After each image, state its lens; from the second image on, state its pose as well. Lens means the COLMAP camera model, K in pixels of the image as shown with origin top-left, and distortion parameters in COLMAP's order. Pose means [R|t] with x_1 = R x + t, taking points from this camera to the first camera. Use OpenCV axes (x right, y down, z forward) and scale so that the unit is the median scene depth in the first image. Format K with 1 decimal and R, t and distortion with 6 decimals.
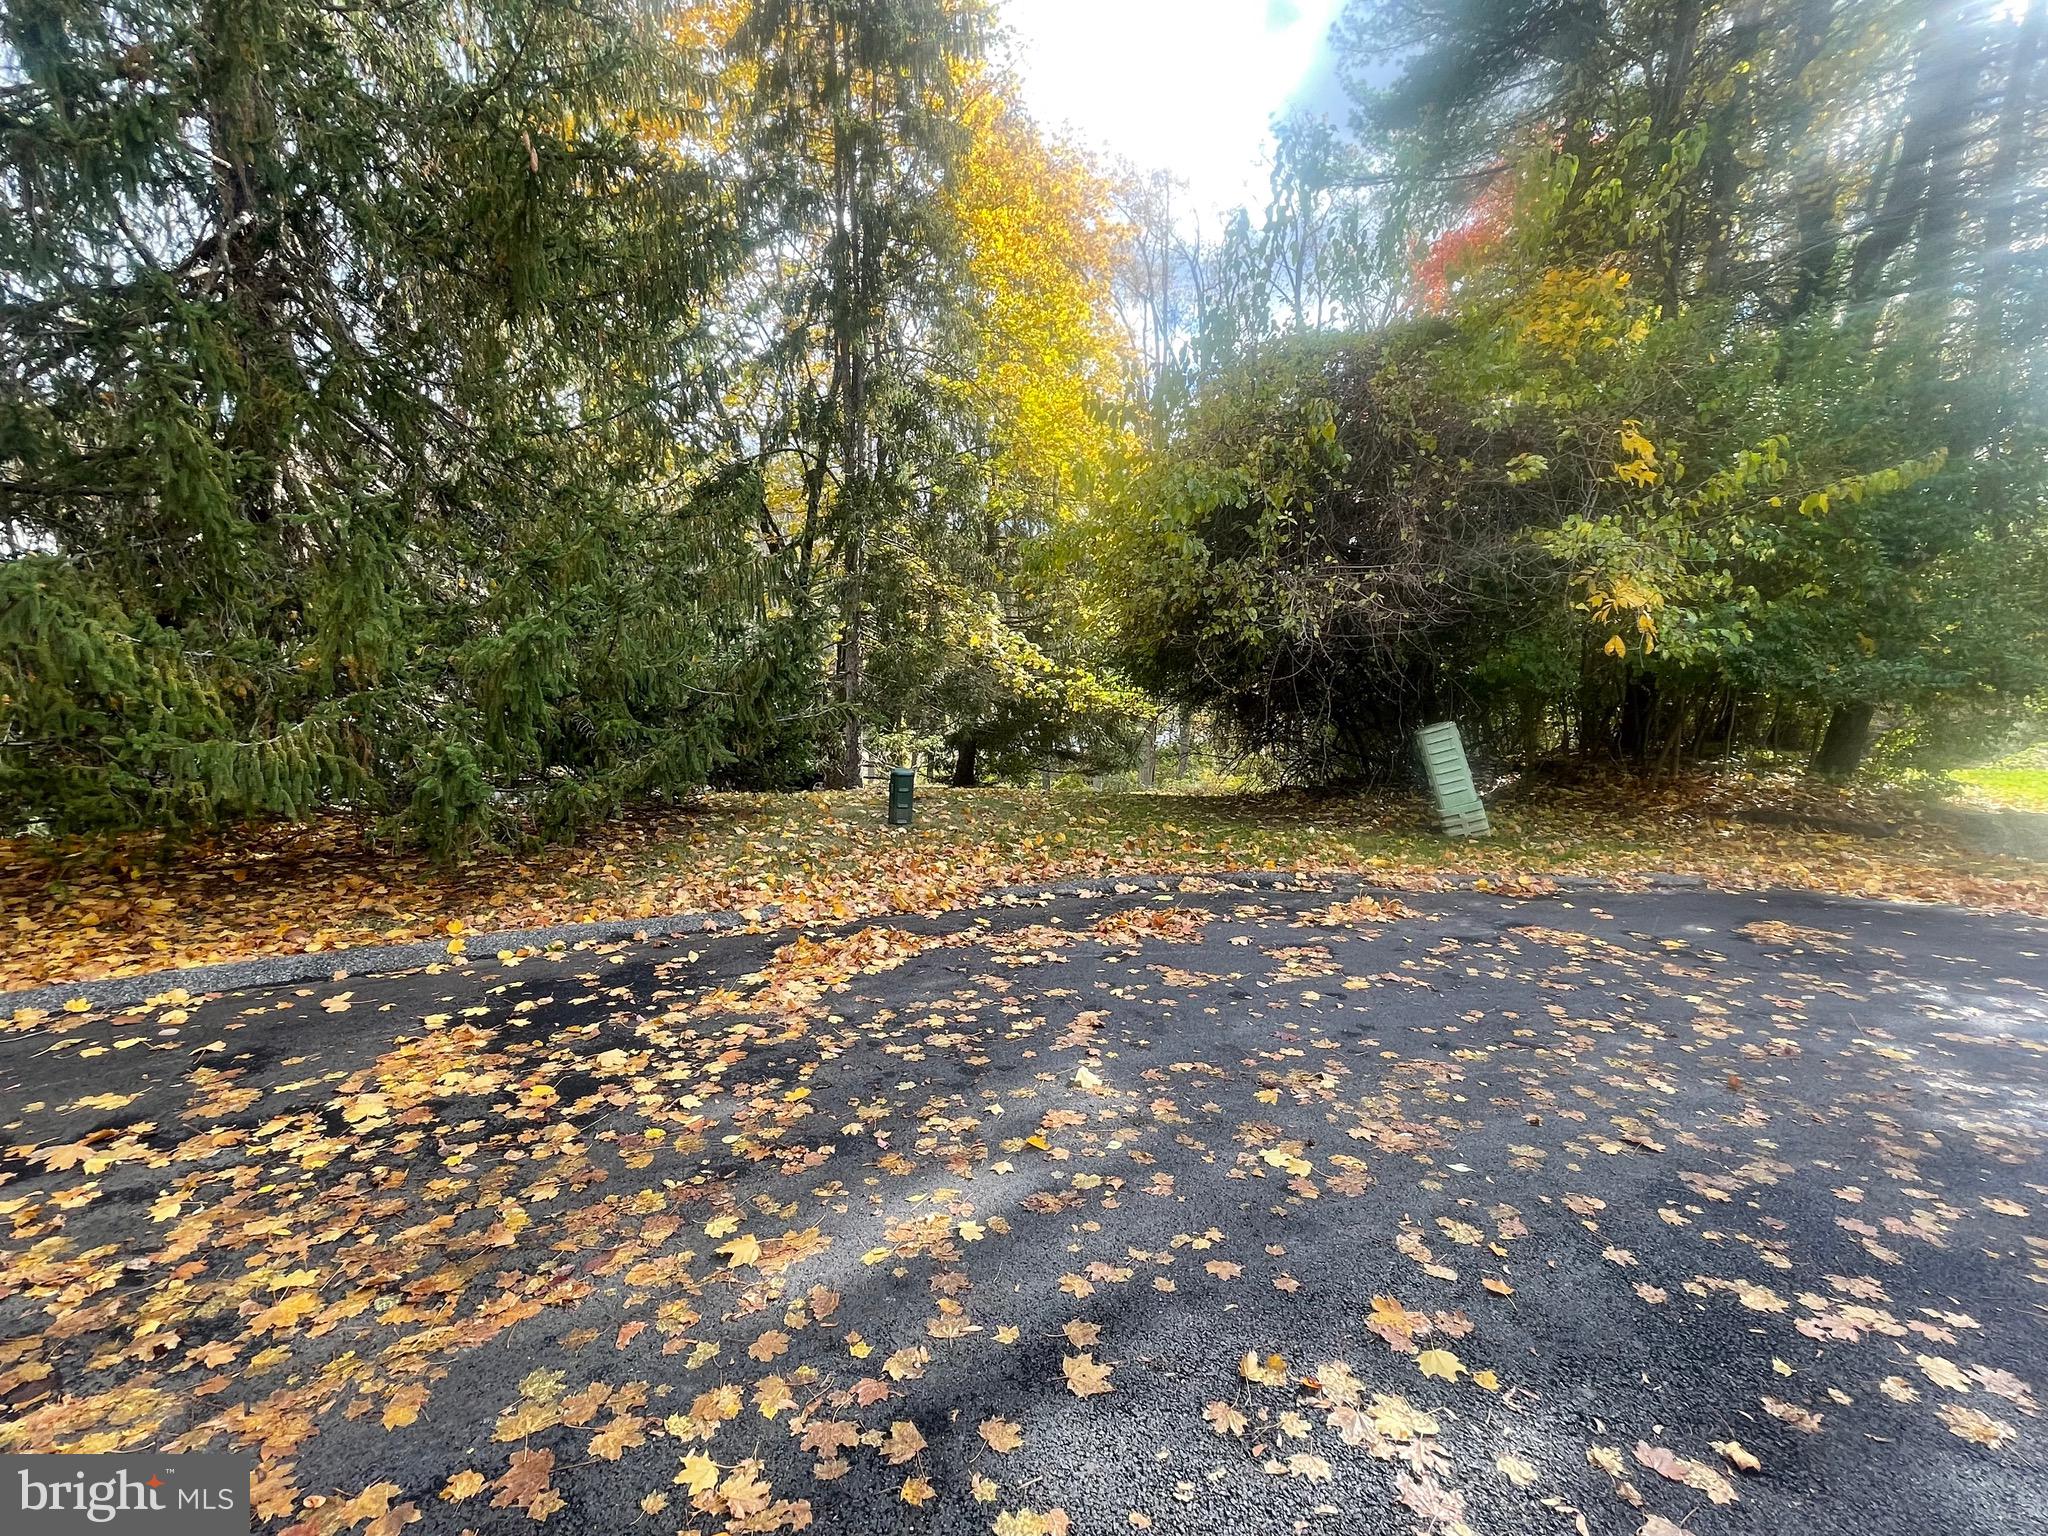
lens RADIAL K [[970.8, 0, 1040.6], [0, 970.8, 766.4], [0, 0, 1]] dist [-0.023384, 0.002384]
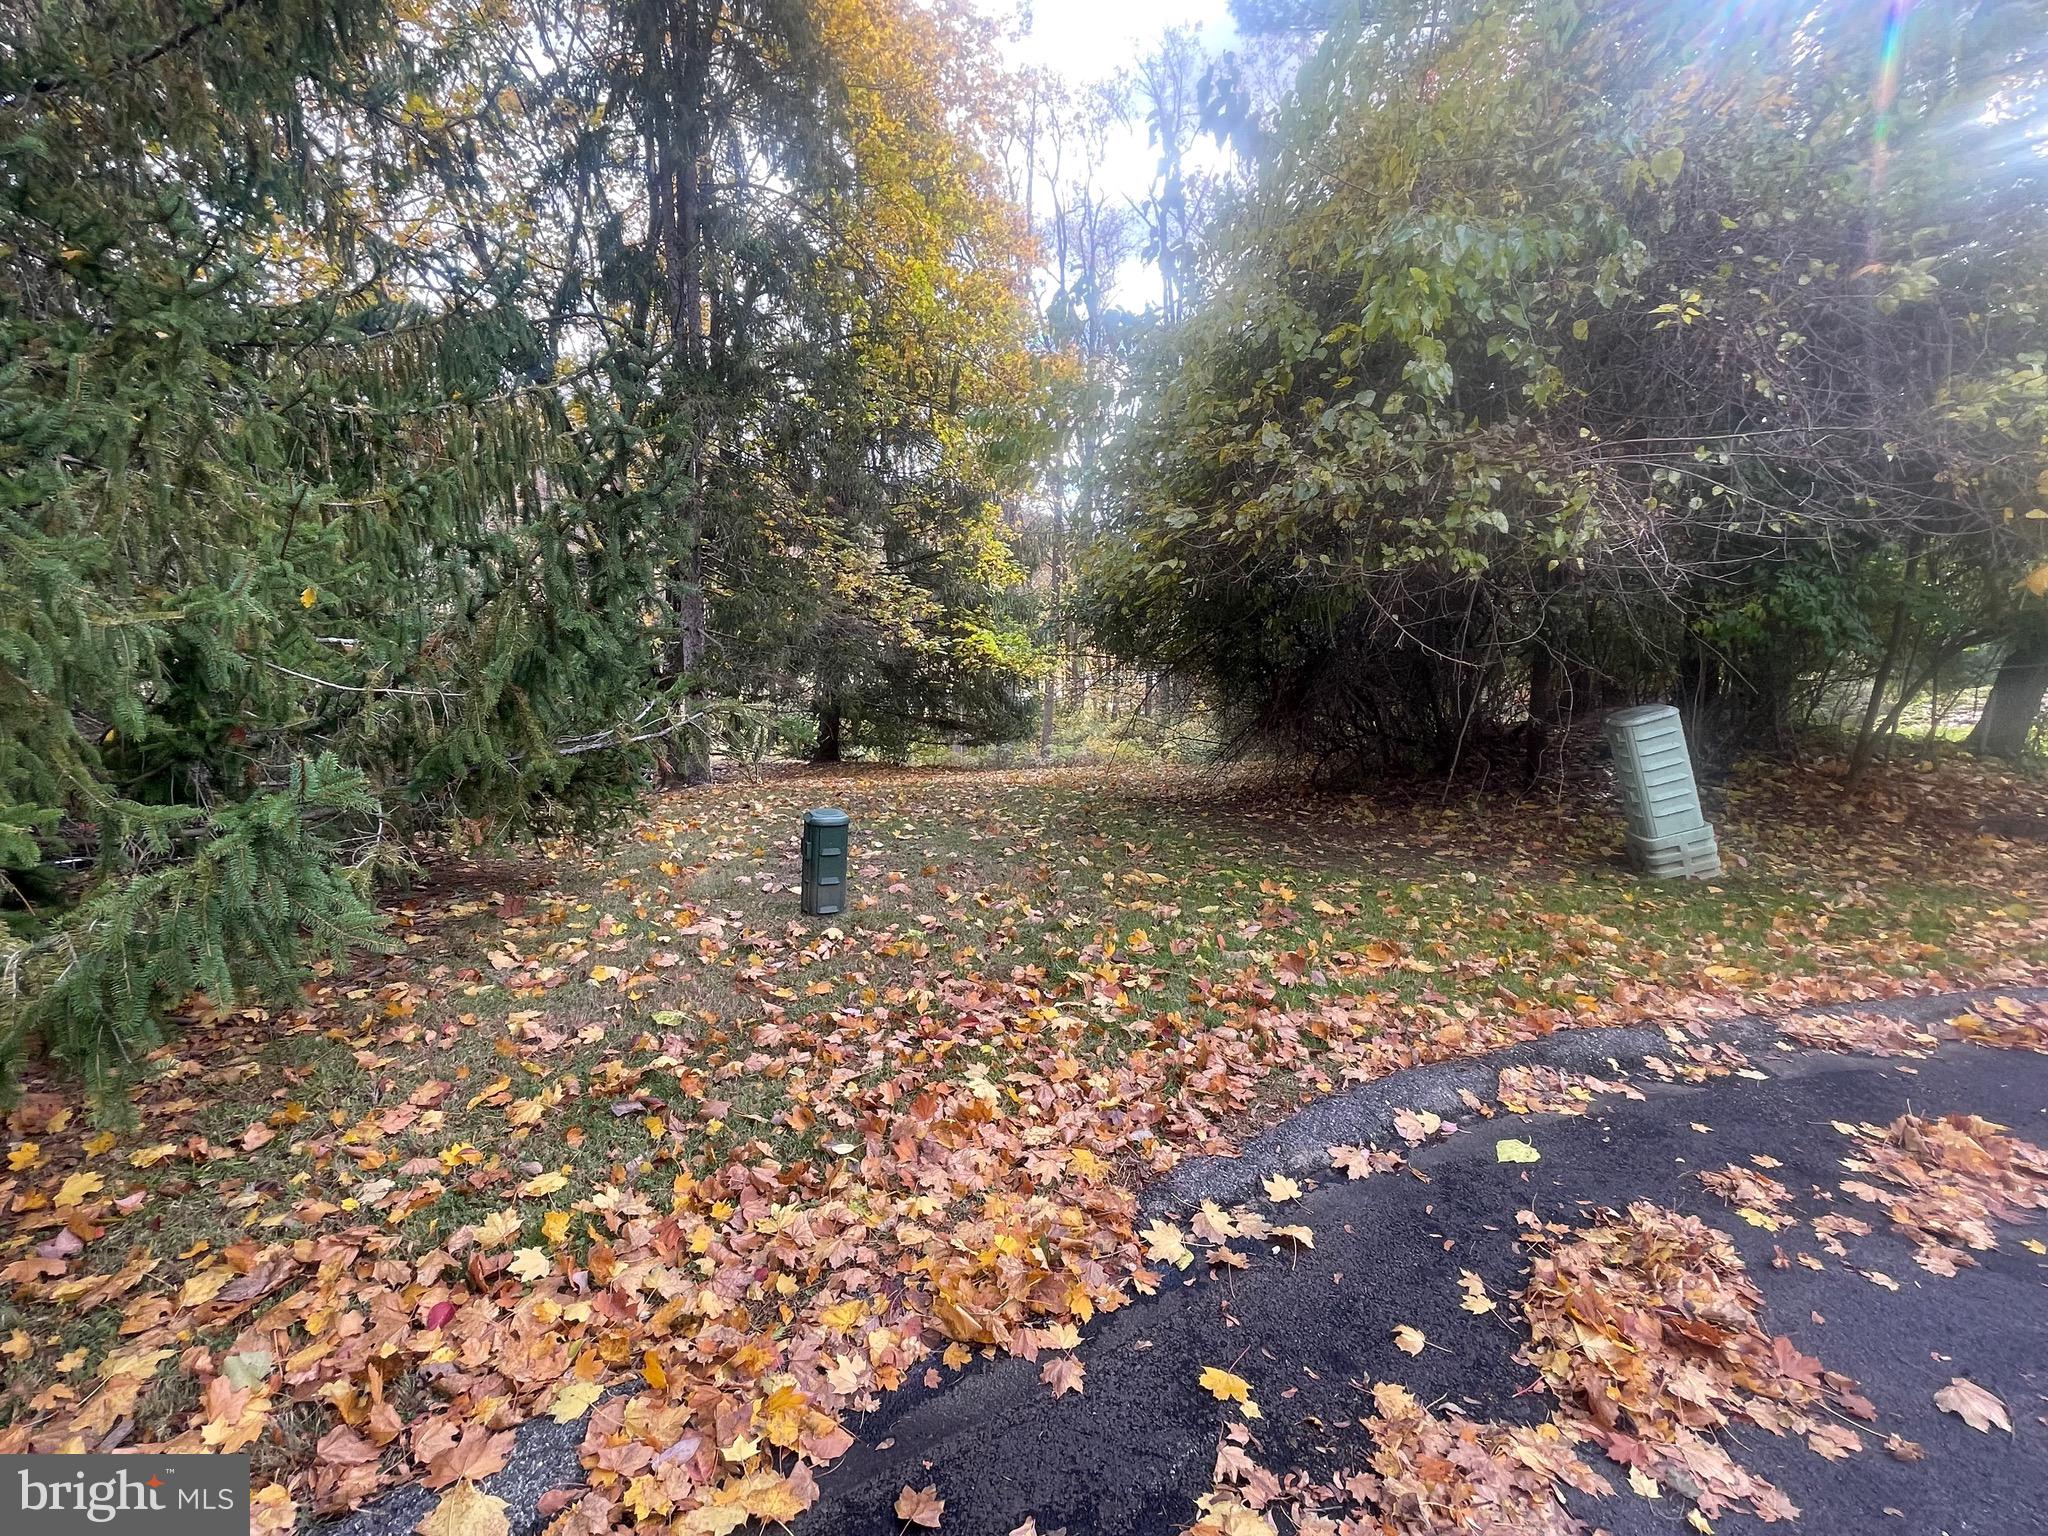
lens RADIAL K [[970.8, 0, 1039.1], [0, 970.8, 769.4], [0, 0, 1]] dist [-0.023384, 0.002384]
pose [[0.985960, -0.021809, 0.165554, -0.055852], [0.013398, 0.998570, 0.051748, -0.022584], [-0.166446, -0.048803, 0.984842, 0.221658]]
